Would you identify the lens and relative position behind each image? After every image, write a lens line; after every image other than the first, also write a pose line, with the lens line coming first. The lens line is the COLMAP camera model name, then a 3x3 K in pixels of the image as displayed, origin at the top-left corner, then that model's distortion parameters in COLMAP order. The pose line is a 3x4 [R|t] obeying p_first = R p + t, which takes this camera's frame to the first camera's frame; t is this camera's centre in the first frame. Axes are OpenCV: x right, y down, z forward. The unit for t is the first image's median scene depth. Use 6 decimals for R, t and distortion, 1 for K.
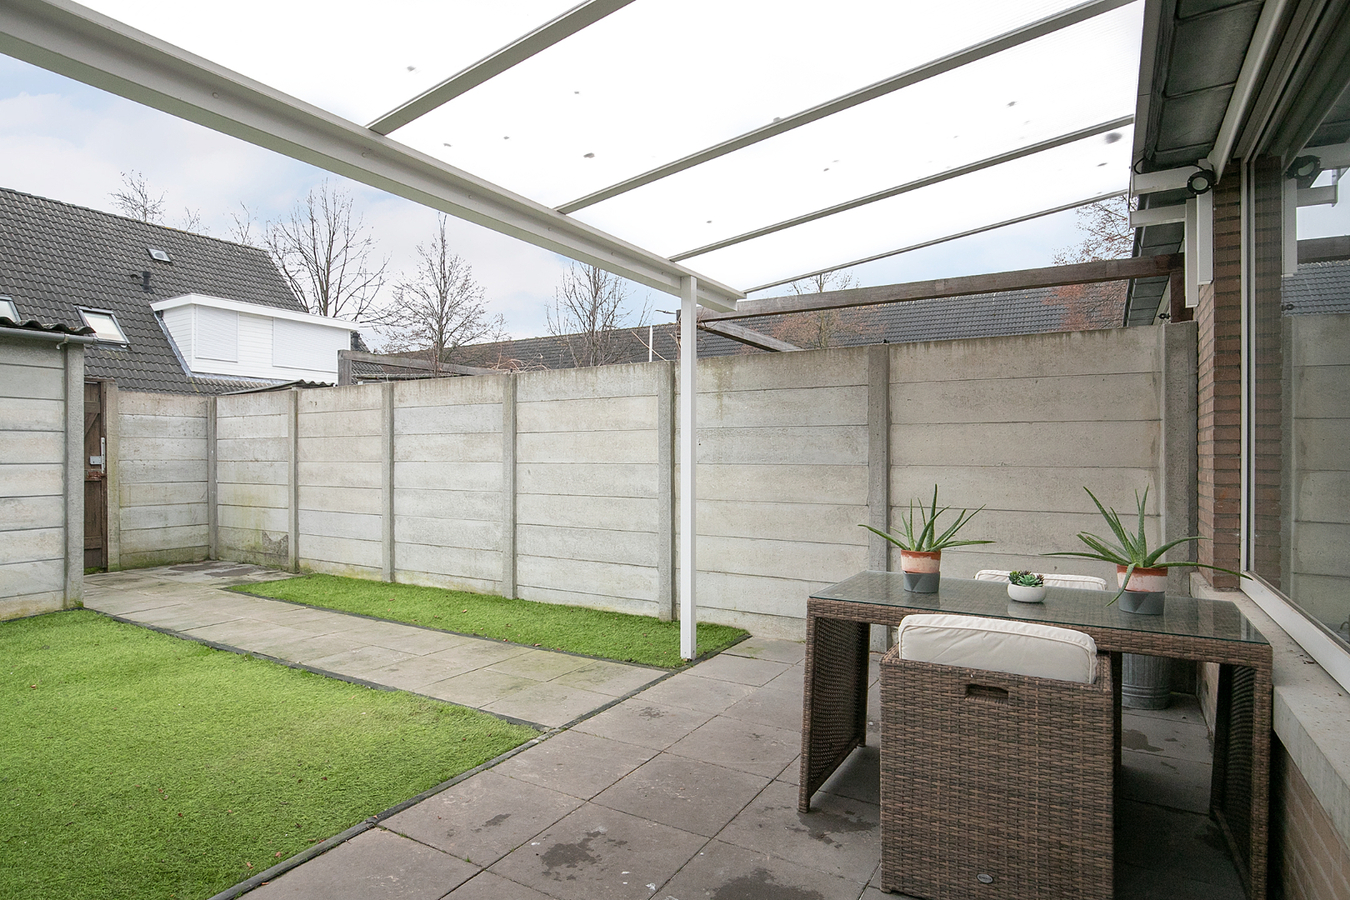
lens RADIAL K [[737.4, 0, 675.7], [0, 737.4, 452.0], [0, 0, 1]] dist [-0.022109, 0.001020]
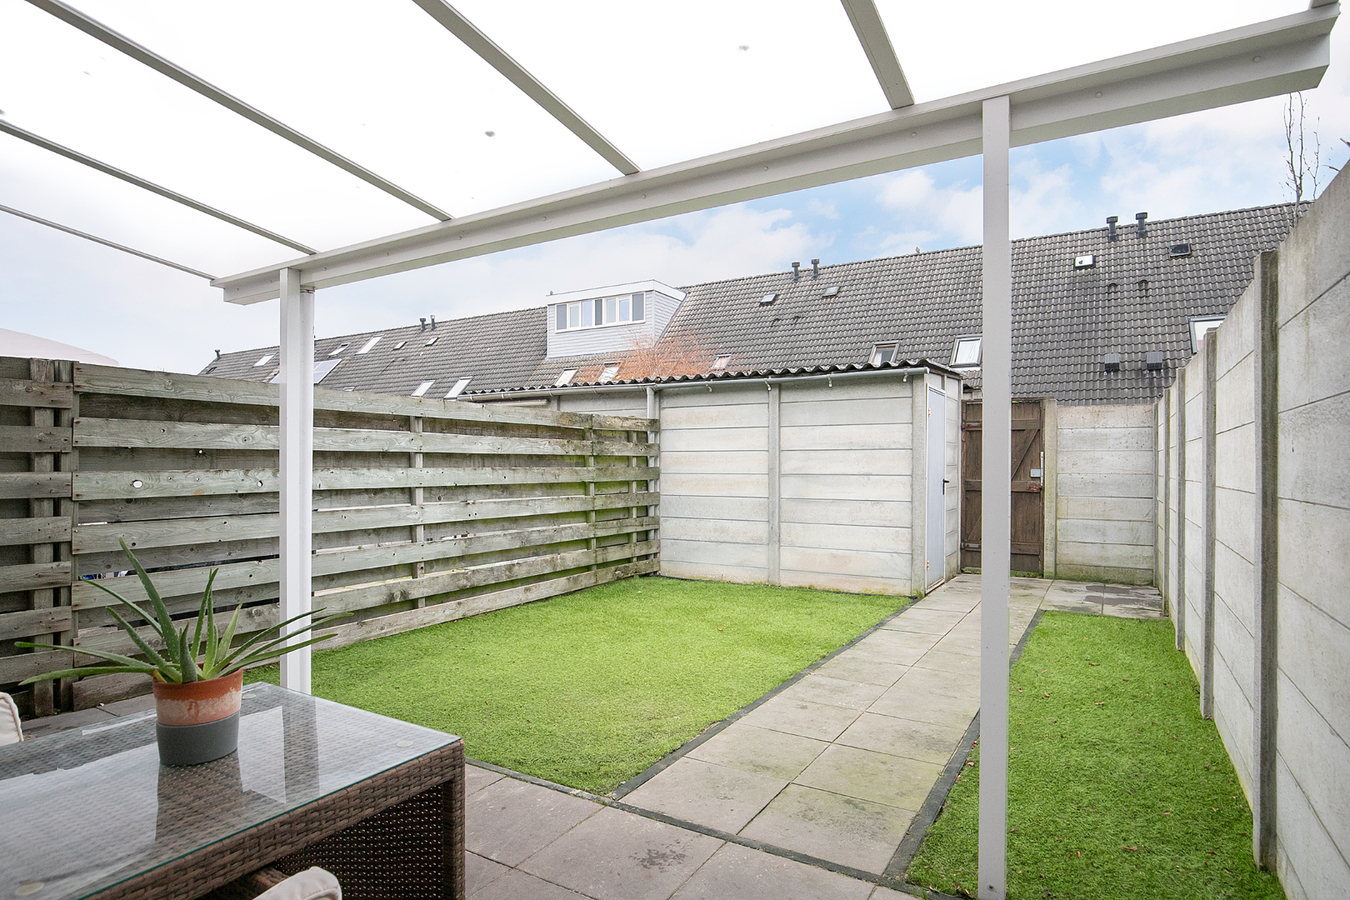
lens RADIAL K [[737.4, 0, 676.2], [0, 737.4, 472.7], [0, 0, 1]] dist [-0.022109, 0.001020]
pose [[-0.006924, 0.011090, -0.999915, 0.475960], [0.002135, 0.999936, 0.011075, -0.004048], [0.999974, -0.002058, -0.006948, 0.768156]]
